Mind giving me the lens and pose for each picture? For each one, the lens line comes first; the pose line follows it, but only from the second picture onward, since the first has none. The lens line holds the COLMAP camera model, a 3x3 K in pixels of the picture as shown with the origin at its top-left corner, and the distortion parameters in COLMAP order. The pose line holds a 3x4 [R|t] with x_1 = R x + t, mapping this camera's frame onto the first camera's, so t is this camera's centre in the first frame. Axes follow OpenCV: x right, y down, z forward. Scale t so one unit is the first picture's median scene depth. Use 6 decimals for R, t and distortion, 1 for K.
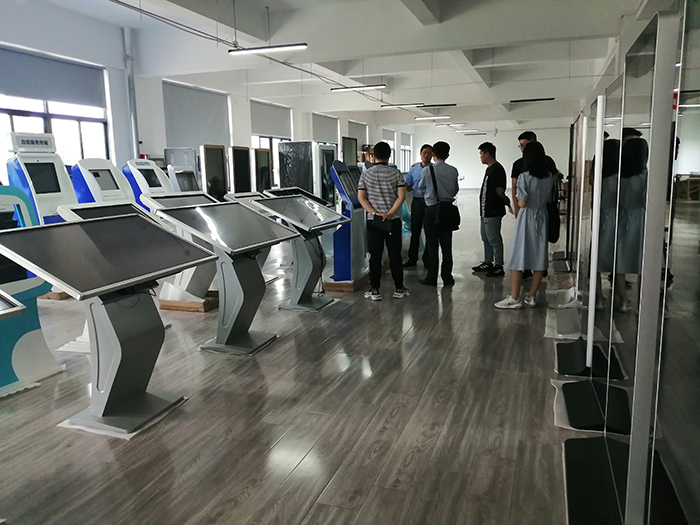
lens RADIAL K [[558.9, 0, 349.7], [0, 558.9, 260.7], [0, 0, 1]] dist [0.007044, -0.010523]
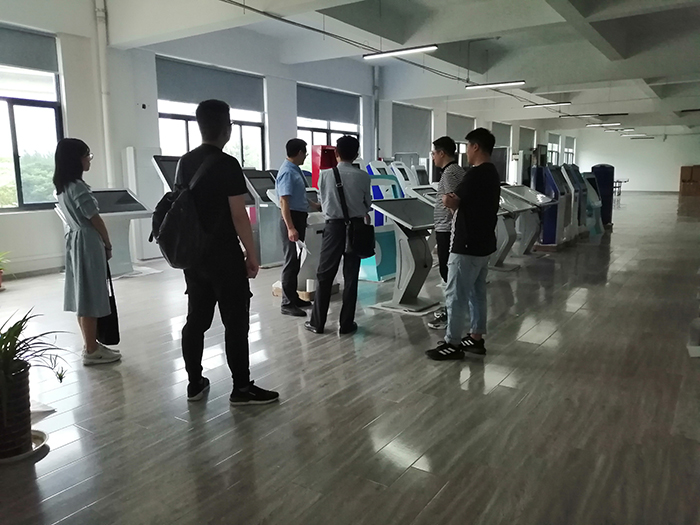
lens RADIAL K [[558.9, 0, 351.4], [0, 558.9, 265.3], [0, 0, 1]] dist [0.007044, -0.010523]
pose [[0.970301, 0.047492, -0.237194, -0.102356], [-0.046216, 0.998872, 0.010941, 0.061302], [0.237446, 0.000346, 0.971401, -0.346205]]
